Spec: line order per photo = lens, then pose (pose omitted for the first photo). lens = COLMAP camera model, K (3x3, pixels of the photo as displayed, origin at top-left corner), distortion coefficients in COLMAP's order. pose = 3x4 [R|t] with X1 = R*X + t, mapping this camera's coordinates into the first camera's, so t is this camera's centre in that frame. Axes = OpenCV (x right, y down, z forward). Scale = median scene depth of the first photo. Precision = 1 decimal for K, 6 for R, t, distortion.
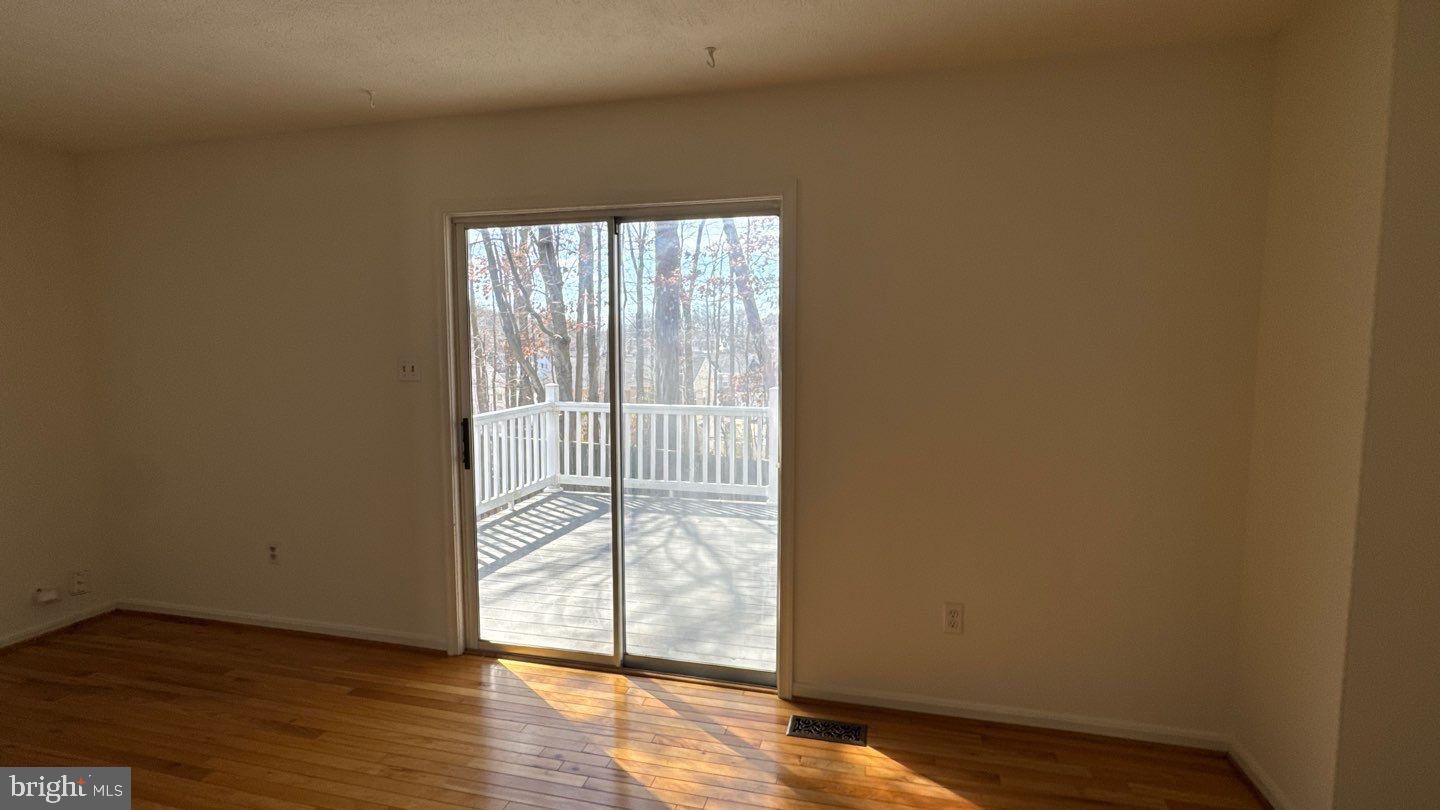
lens RADIAL K [[660.9, 0, 717.5], [0, 660.9, 398.3], [0, 0, 1]] dist [-0.003995, -0.001830]
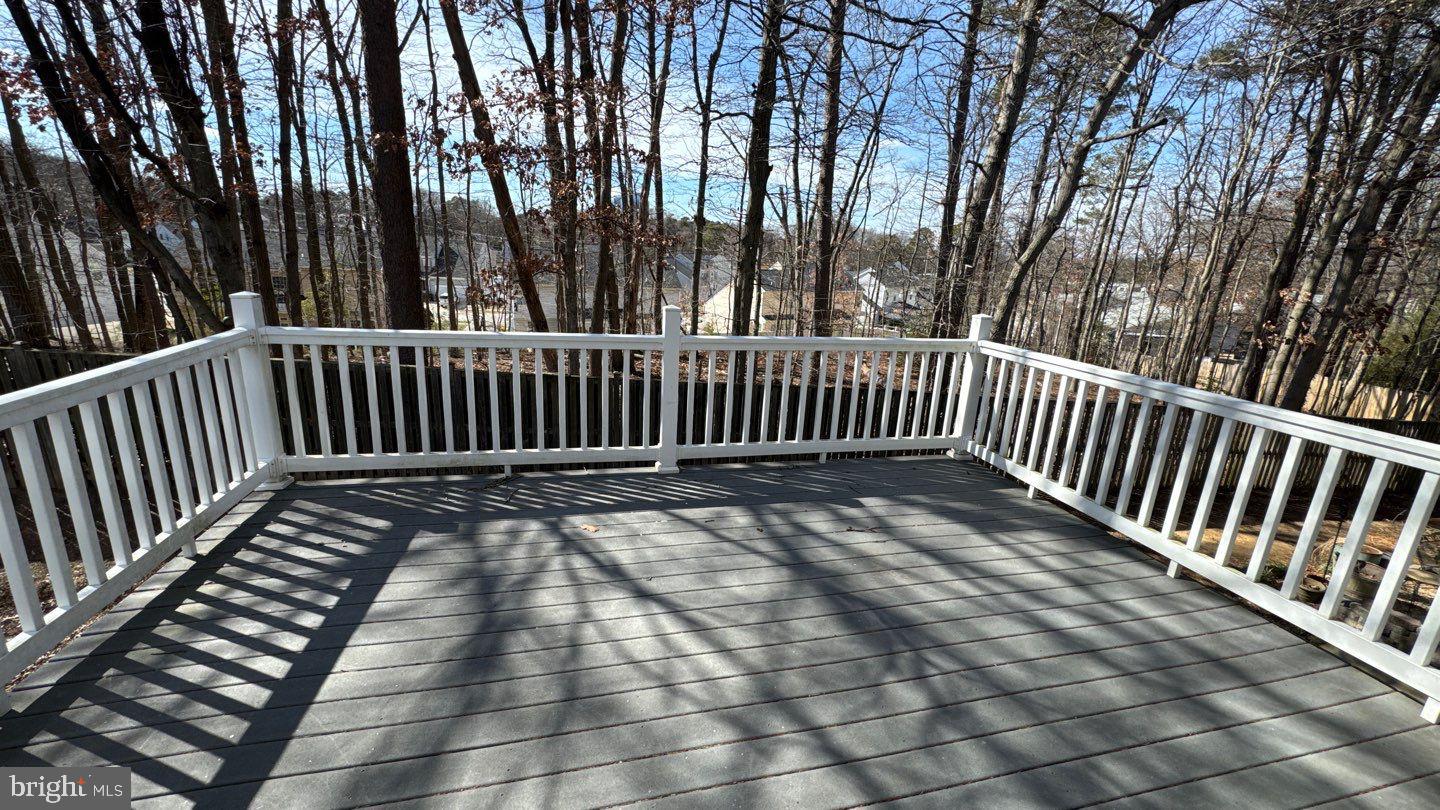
lens RADIAL K [[571.6, 0, 729.7], [0, 571.6, 404.5], [0, 0, 1]] dist [0.001197, 0.000571]
pose [[0.875693, -0.075824, 0.476879, -0.212769], [-0.021754, 0.980397, 0.195830, -0.053221], [-0.482379, -0.181861, 0.856877, 0.630468]]
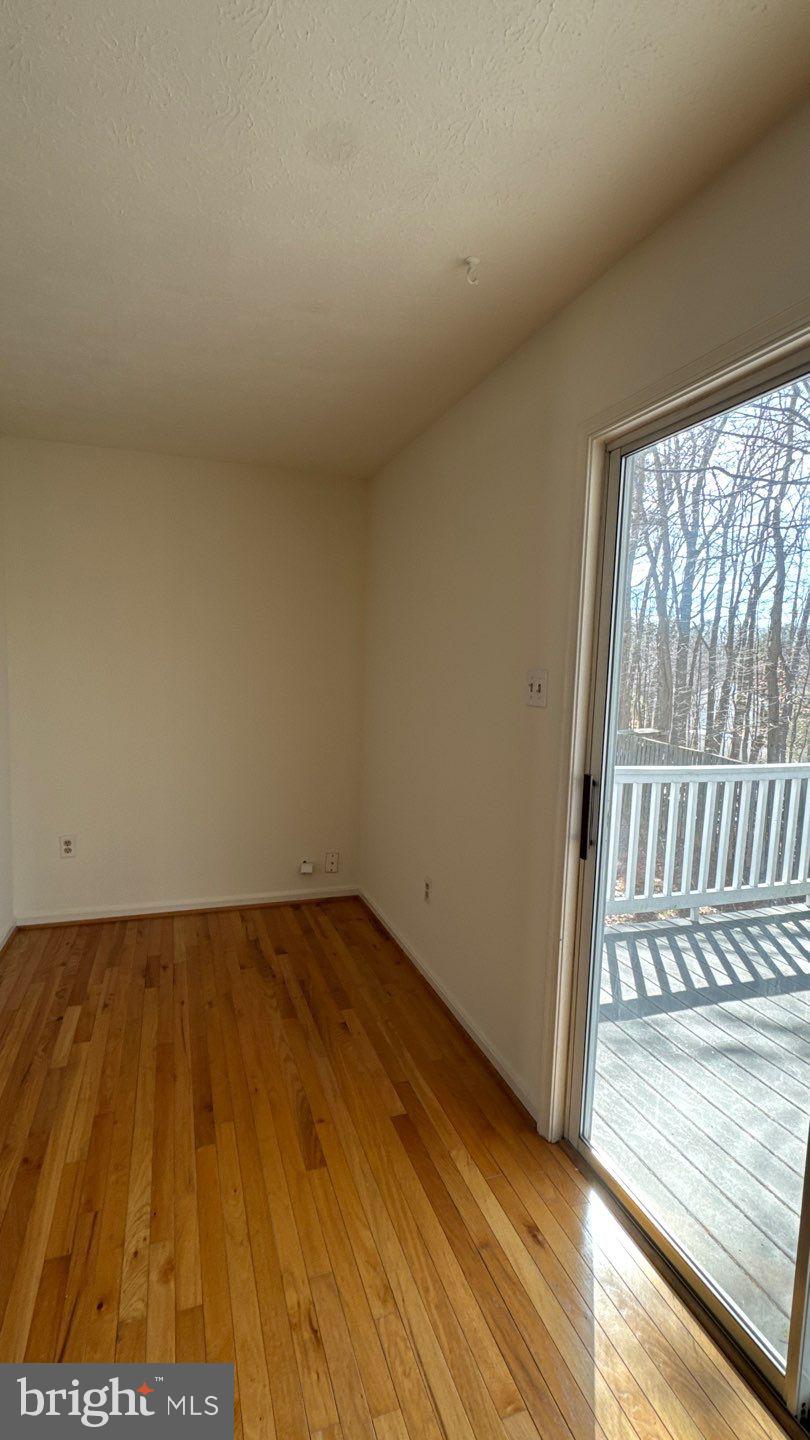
lens RADIAL K [[660.9, 0, 405.4], [0, 660.9, 719.8], [0, 0, 1]] dist [-0.003995, -0.001830]
pose [[0.554837, 0.090092, -0.827067, 0.012721], [-0.100309, 0.994111, 0.040995, -0.017688], [0.825890, 0.060216, 0.560607, 0.341902]]
